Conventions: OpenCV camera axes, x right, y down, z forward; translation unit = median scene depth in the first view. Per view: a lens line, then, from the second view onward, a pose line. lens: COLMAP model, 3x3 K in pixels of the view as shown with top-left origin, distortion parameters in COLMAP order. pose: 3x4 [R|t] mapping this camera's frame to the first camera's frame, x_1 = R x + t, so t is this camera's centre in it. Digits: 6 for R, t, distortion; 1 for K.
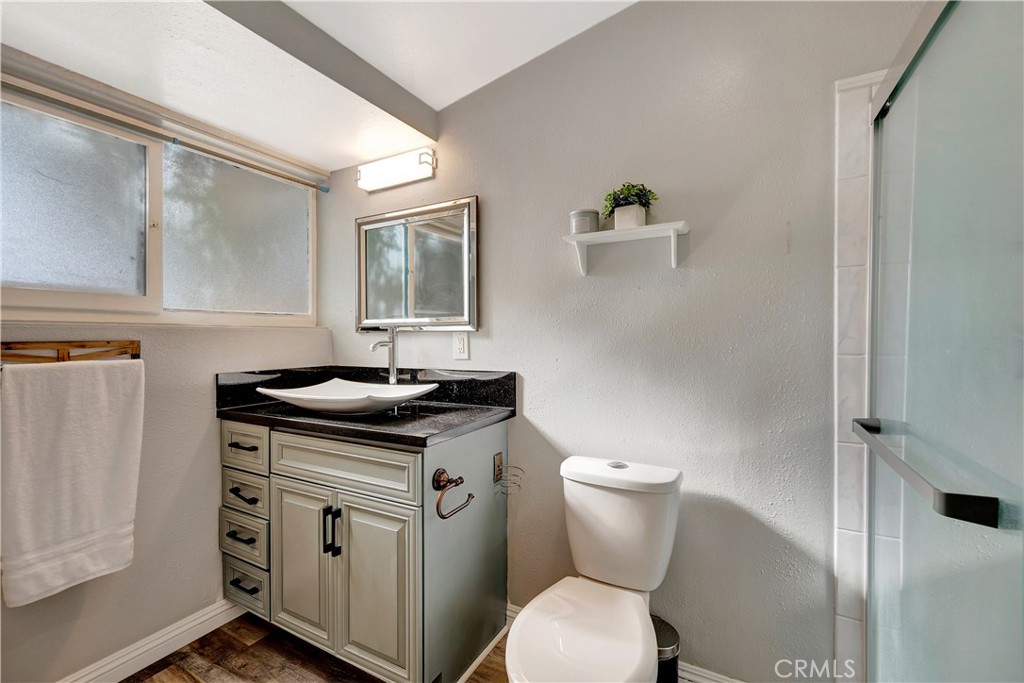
lens RADIAL K [[444.1, 0, 503.3], [0, 444.1, 341.9], [0, 0, 1]] dist [0.000700, 0.000297]
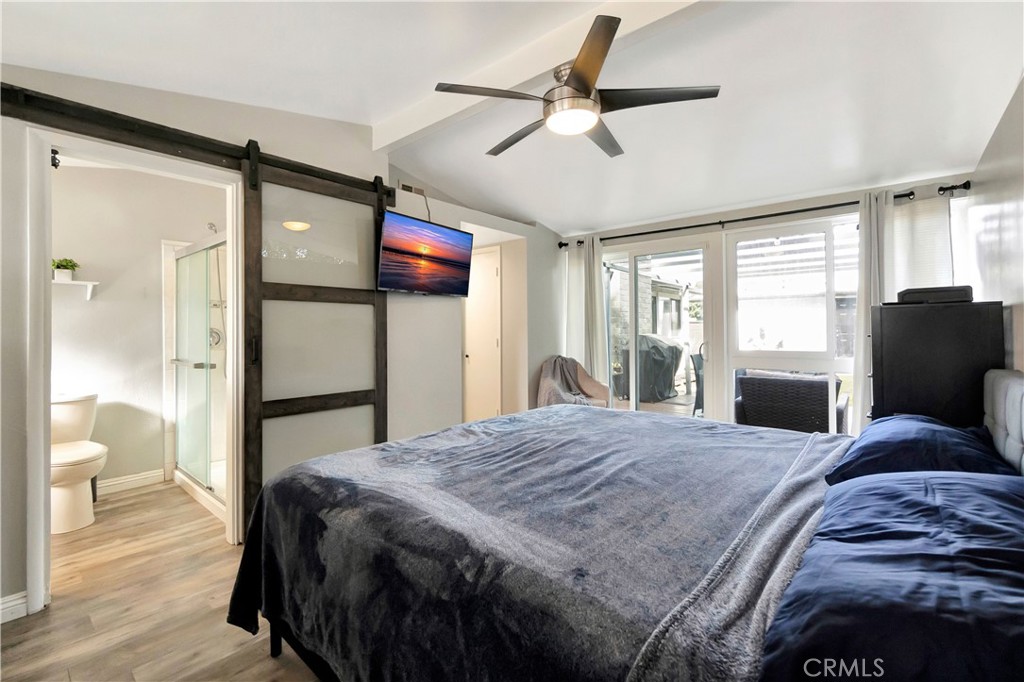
lens RADIAL K [[439.3, 0, 507.6], [0, 439.3, 339.3], [0, 0, 1]] dist [-0.002540, -0.000090]
pose [[0.199257, 0.001043, 0.979947, -1.202914], [0.004860, 0.999986, -0.002053, 0.034724], [-0.979935, 0.005172, 0.199249, -1.316705]]
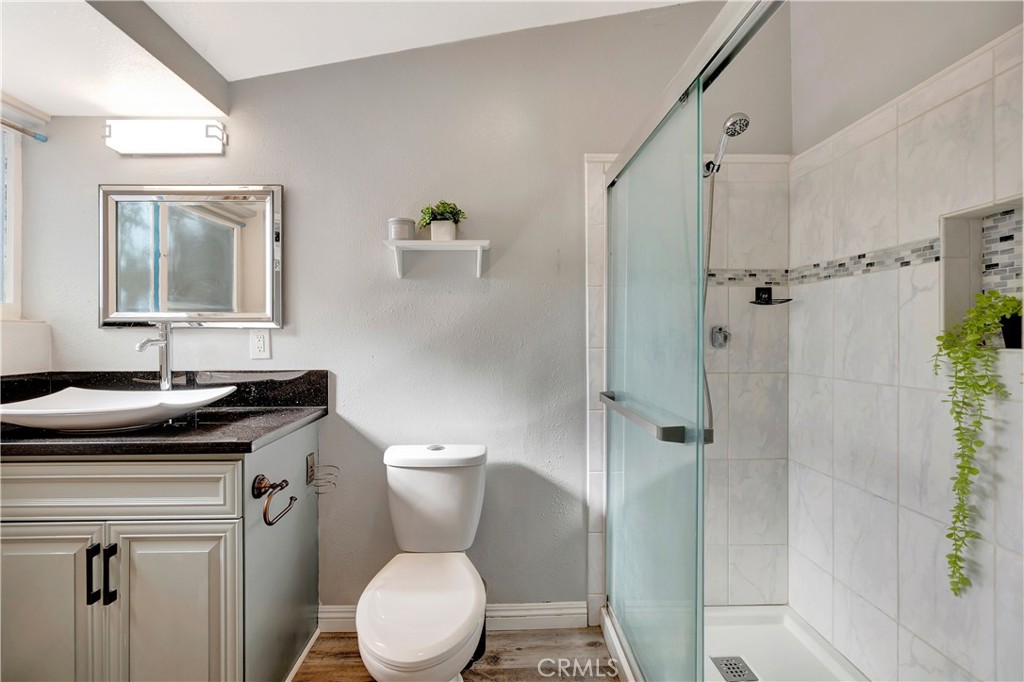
lens RADIAL K [[439.3, 0, 507.6], [0, 439.3, 339.3], [0, 0, 1]] dist [-0.002540, -0.000090]
pose [[0.860306, -0.000457, 0.509778, -0.141742], [0.001924, 0.999995, -0.002351, 0.002393], [-0.509775, 0.003003, 0.860303, -0.054675]]
